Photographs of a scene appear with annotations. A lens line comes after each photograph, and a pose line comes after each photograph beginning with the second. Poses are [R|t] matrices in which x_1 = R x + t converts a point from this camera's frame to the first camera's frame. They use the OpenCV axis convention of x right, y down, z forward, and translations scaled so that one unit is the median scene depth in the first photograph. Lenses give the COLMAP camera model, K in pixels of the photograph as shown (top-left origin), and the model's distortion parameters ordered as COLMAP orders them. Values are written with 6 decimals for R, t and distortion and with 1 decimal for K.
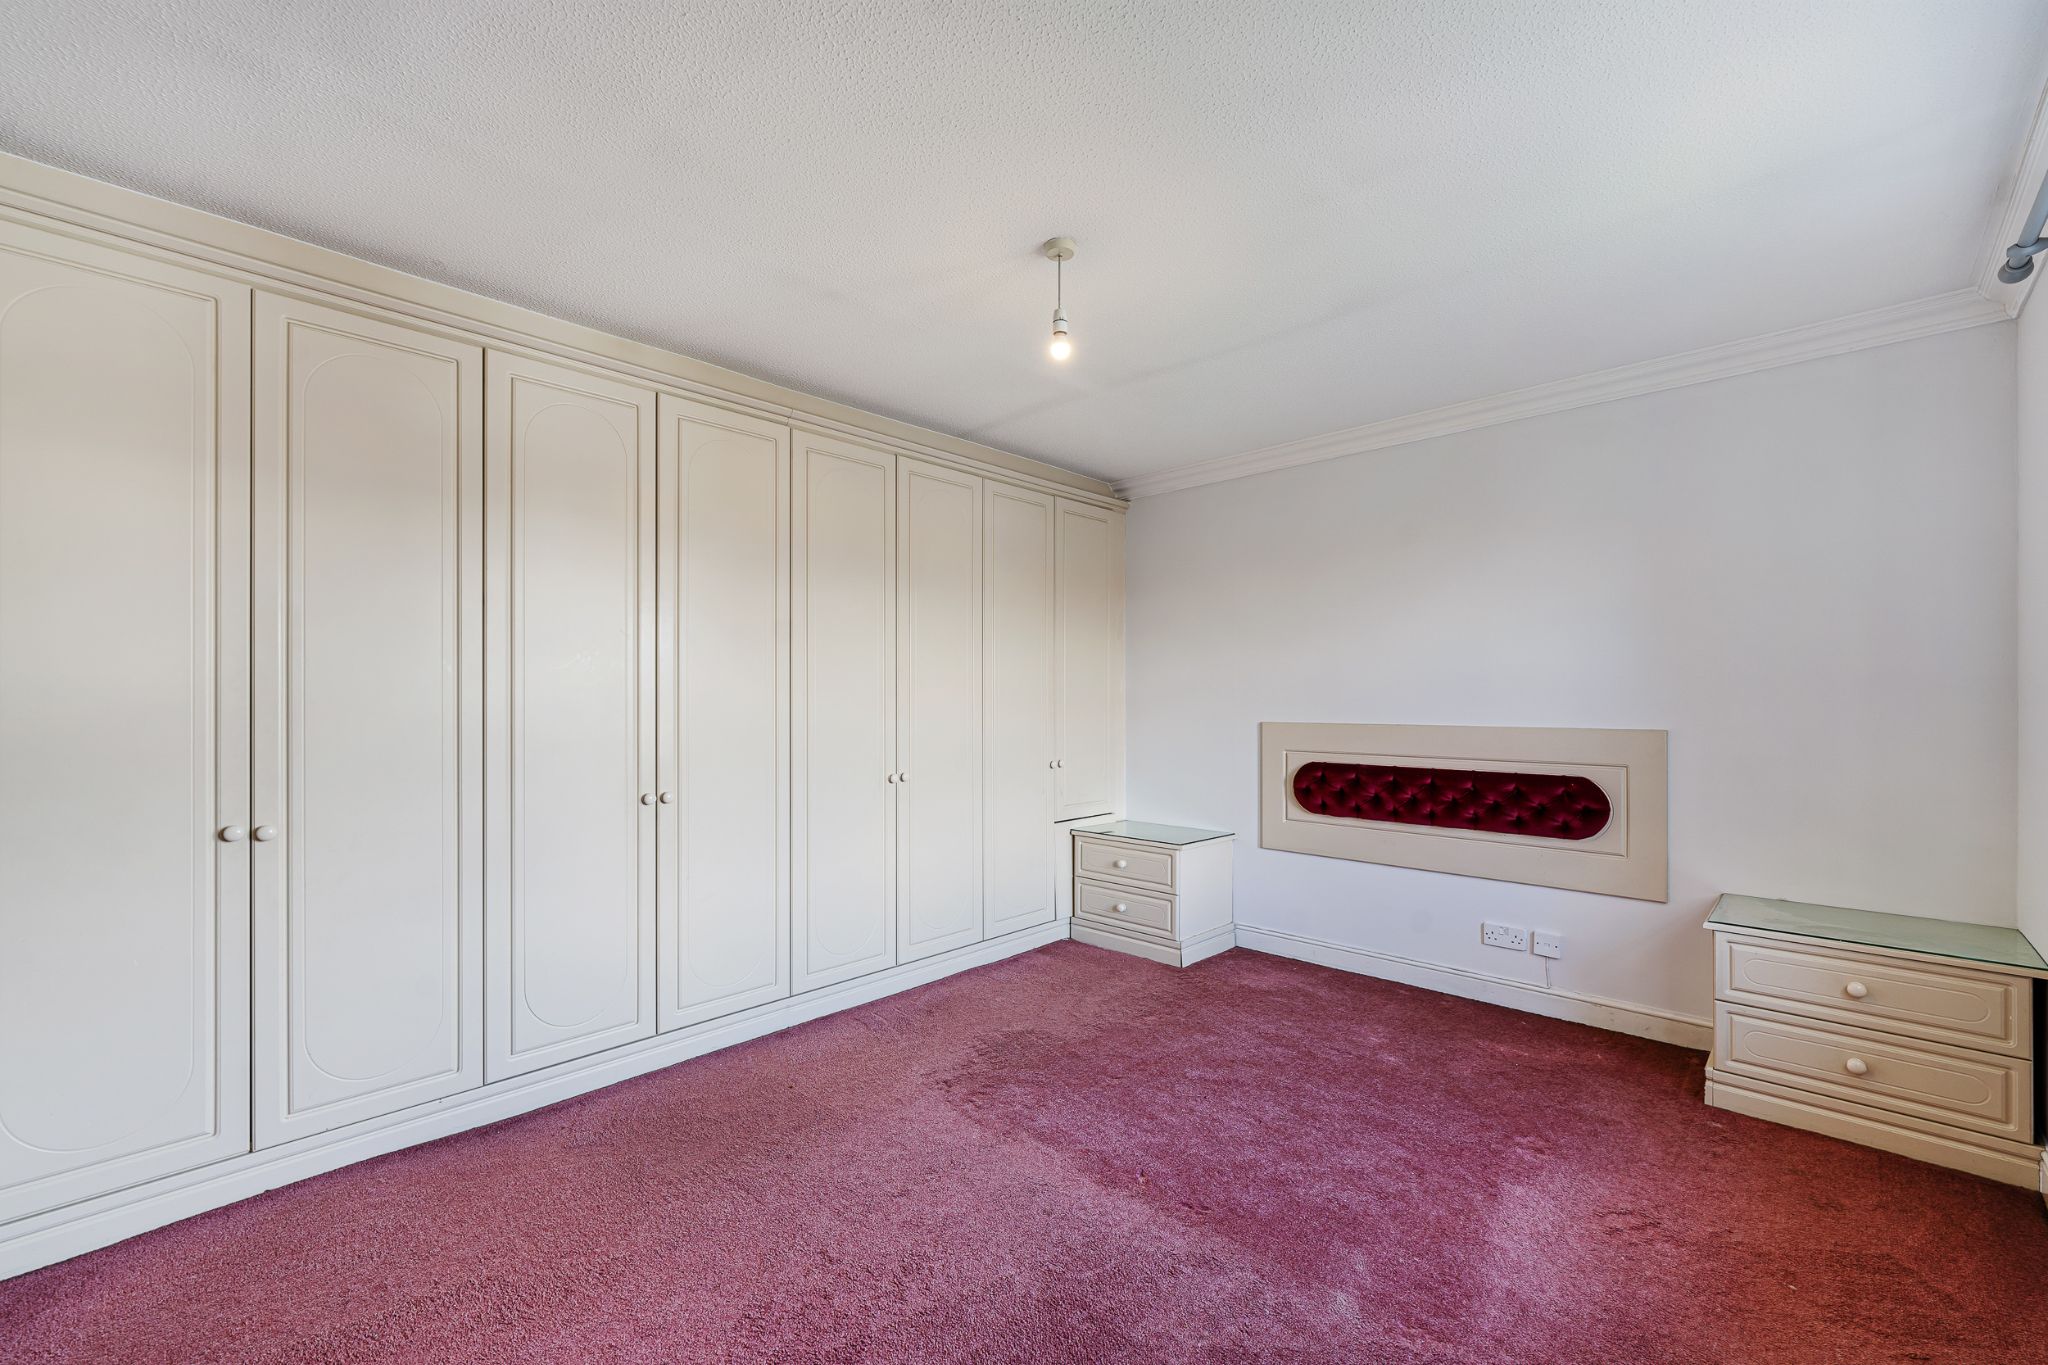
lens RADIAL K [[835.8, 0, 1023.2], [0, 835.8, 699.5], [0, 0, 1]] dist [-0.007691, -0.000817]
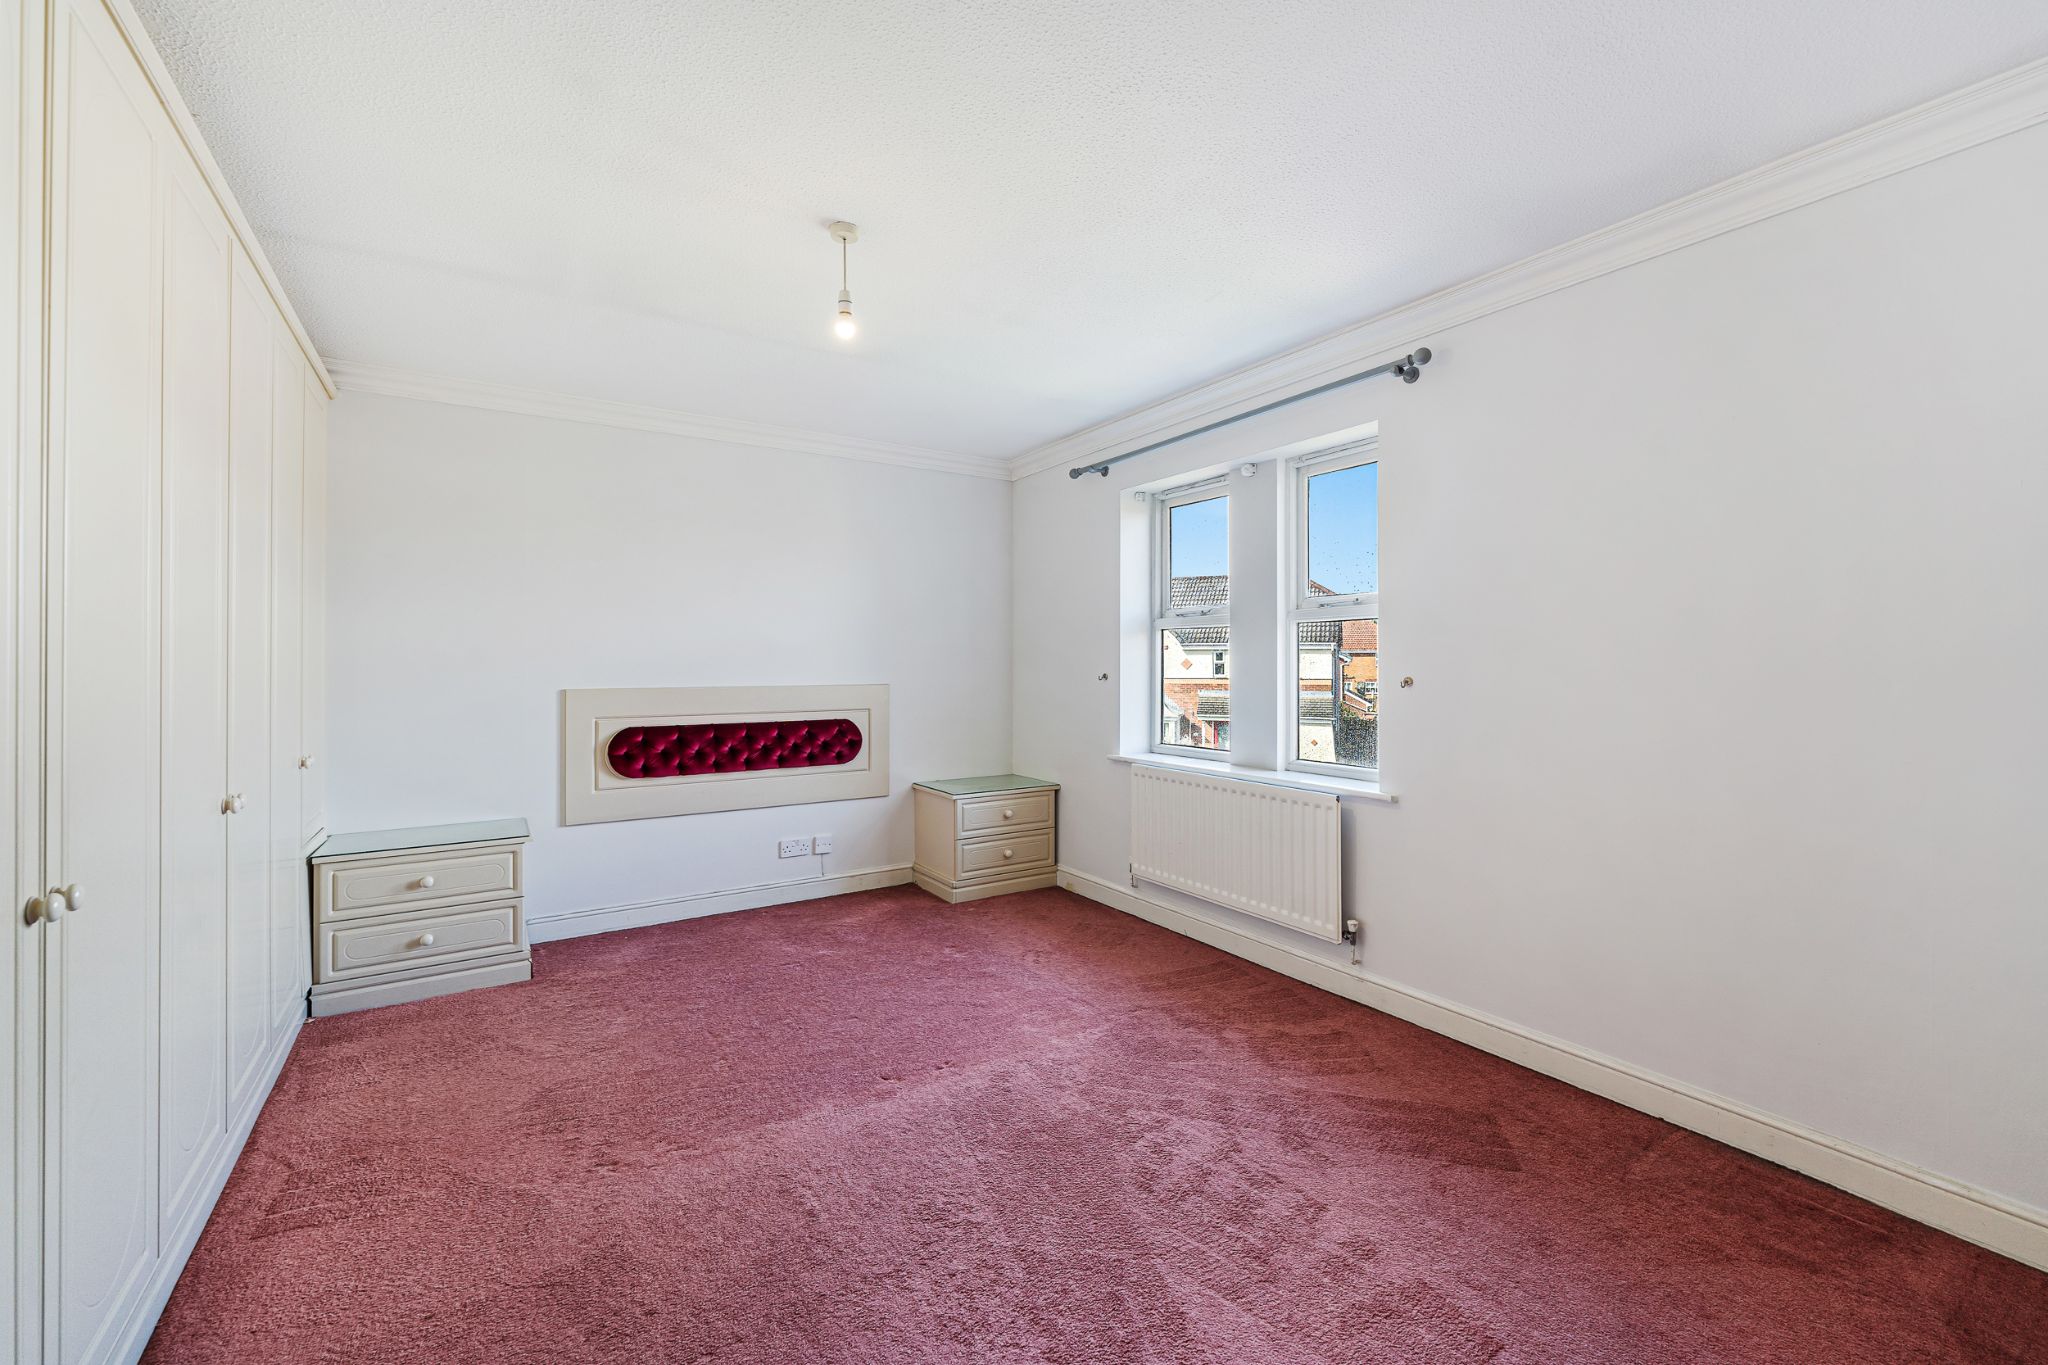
lens RADIAL K [[835.8, 0, 1025.0], [0, 835.8, 653.9], [0, 0, 1]] dist [-0.007691, -0.000817]
pose [[0.217282, 0.010879, 0.976048, -0.594827], [0.003342, 0.999924, -0.011889, 0.000020], [-0.976103, 0.005845, 0.217229, 0.354872]]
